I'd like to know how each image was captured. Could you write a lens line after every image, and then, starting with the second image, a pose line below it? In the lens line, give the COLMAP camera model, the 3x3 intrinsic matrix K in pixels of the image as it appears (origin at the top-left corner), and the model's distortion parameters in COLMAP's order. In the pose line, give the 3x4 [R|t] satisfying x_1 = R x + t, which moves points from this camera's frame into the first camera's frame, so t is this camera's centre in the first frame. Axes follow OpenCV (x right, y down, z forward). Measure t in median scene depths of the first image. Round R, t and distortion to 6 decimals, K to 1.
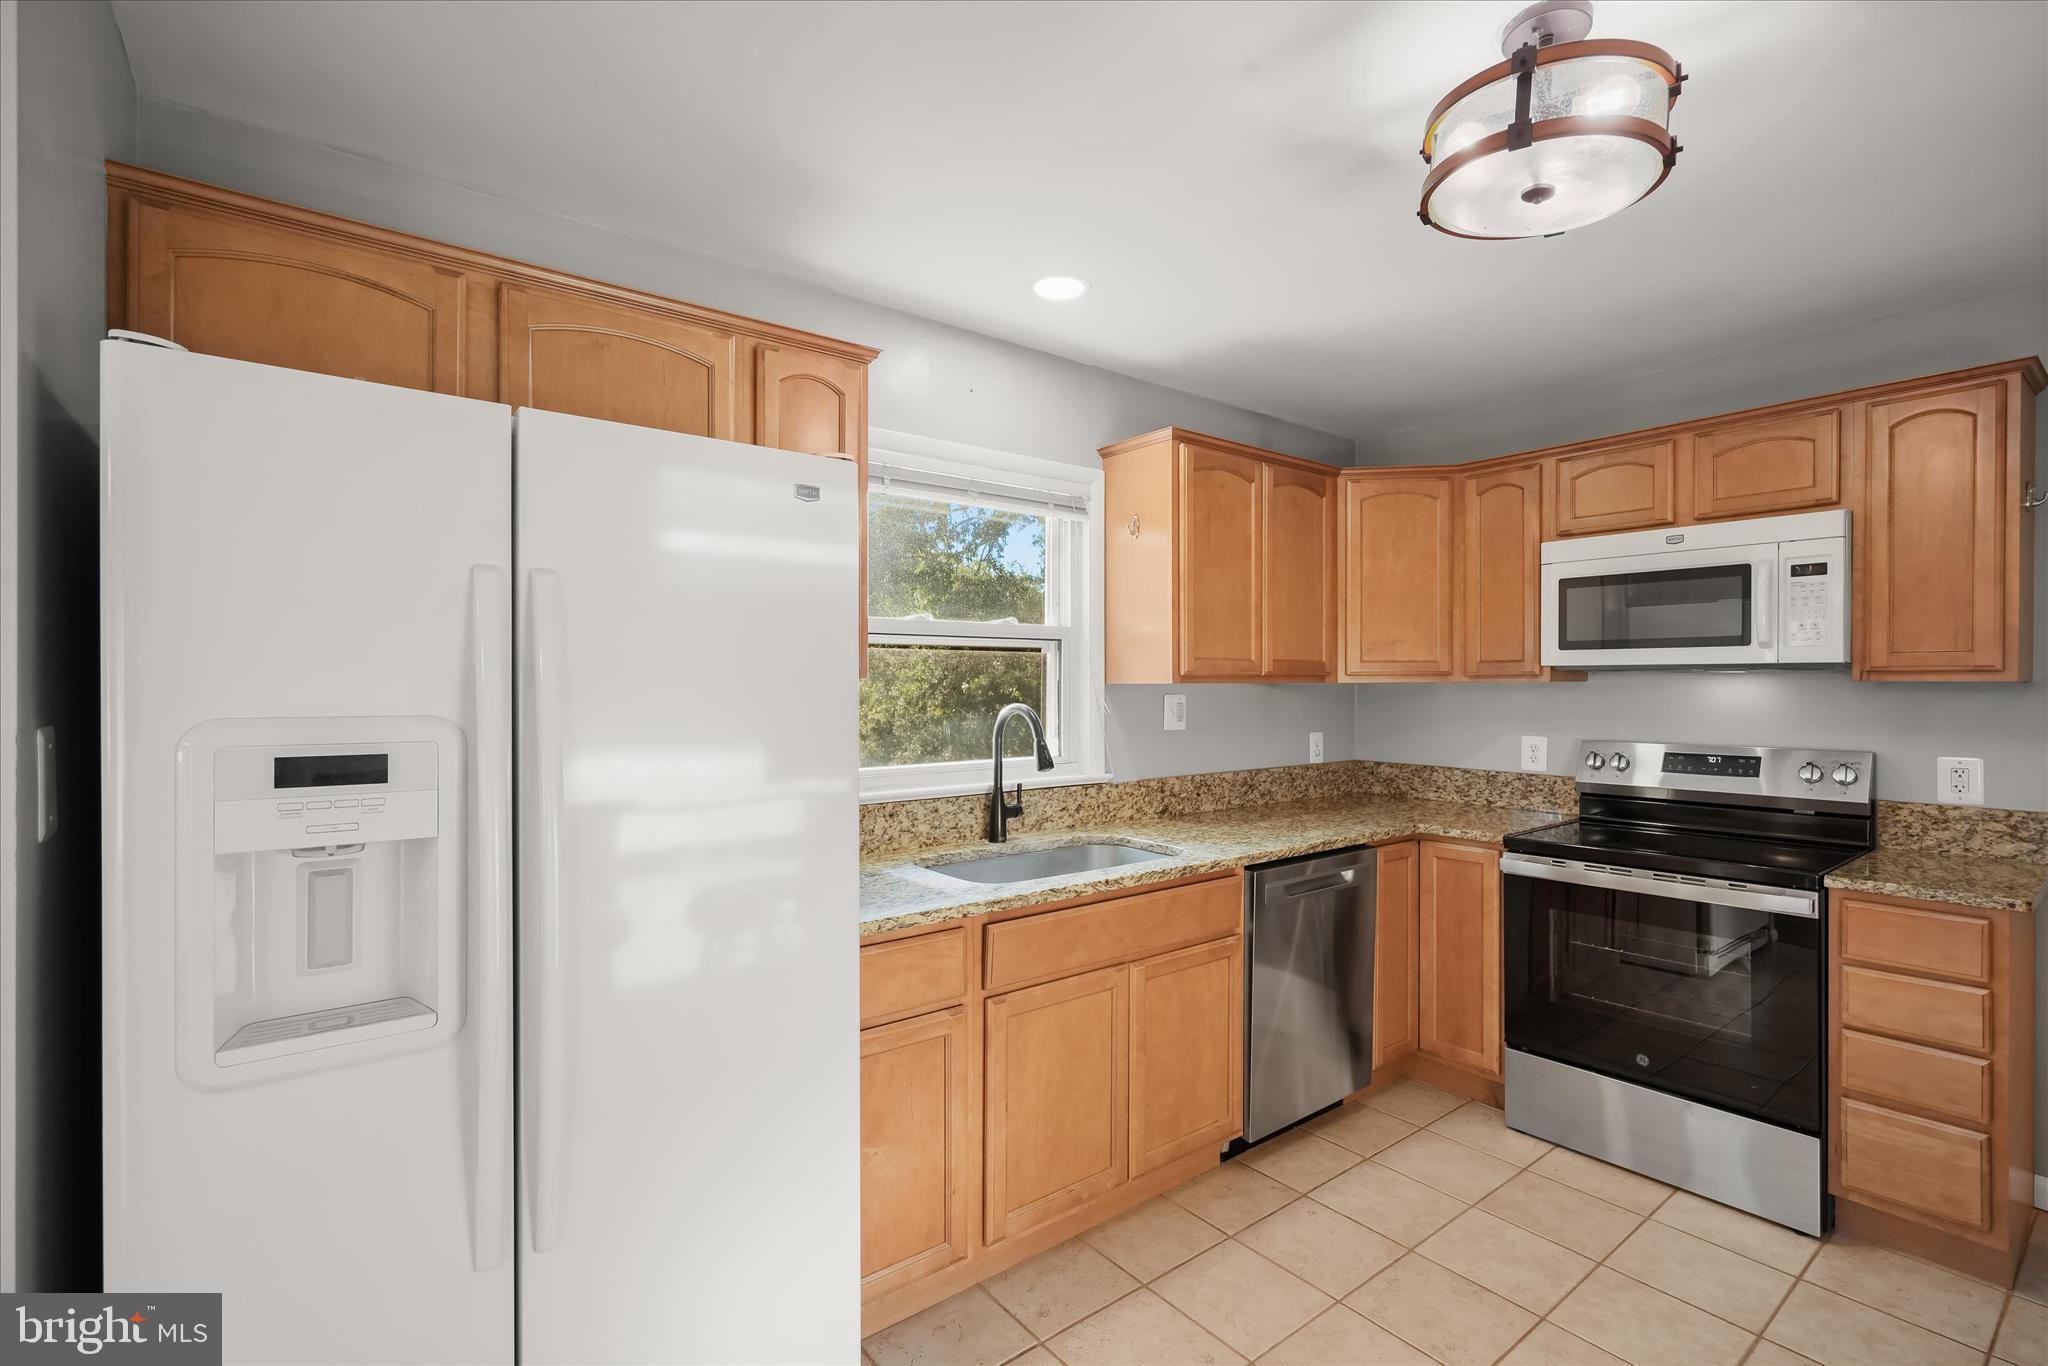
lens RADIAL K [[925.0, 0, 1016.2], [0, 925.0, 682.9], [0, 0, 1]] dist [-0.003980, -0.000239]
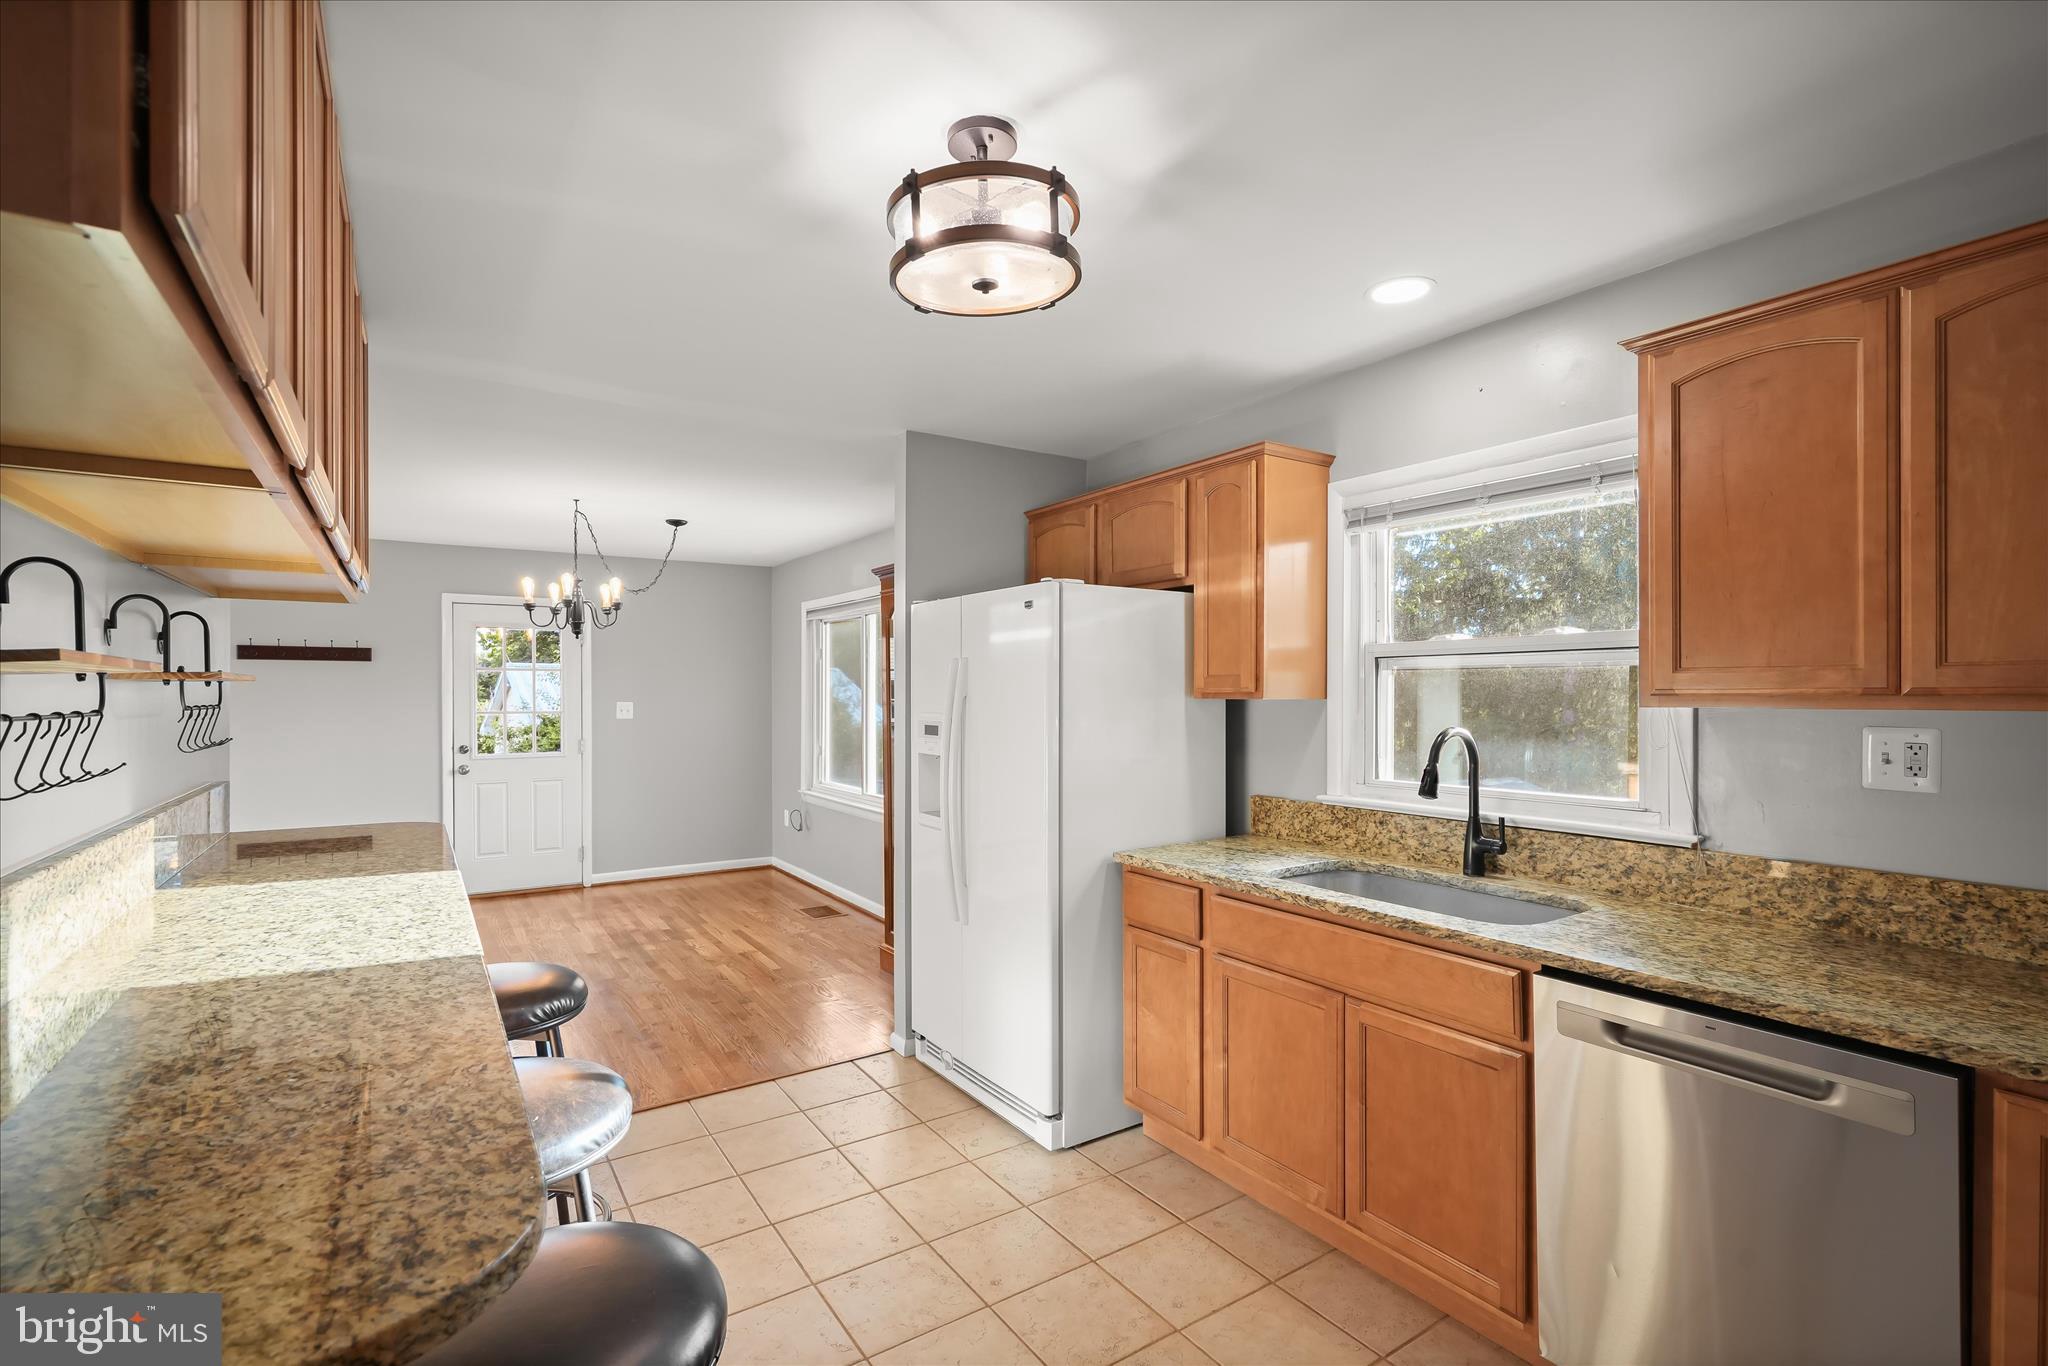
lens RADIAL K [[925.0, 0, 1016.2], [0, 925.0, 682.9], [0, 0, 1]] dist [-0.003980, -0.000239]
pose [[-0.075101, -0.008129, -0.997143, 0.944353], [0.003223, 0.999960, -0.008394, -0.014220], [0.997171, -0.003844, -0.075072, 0.619552]]
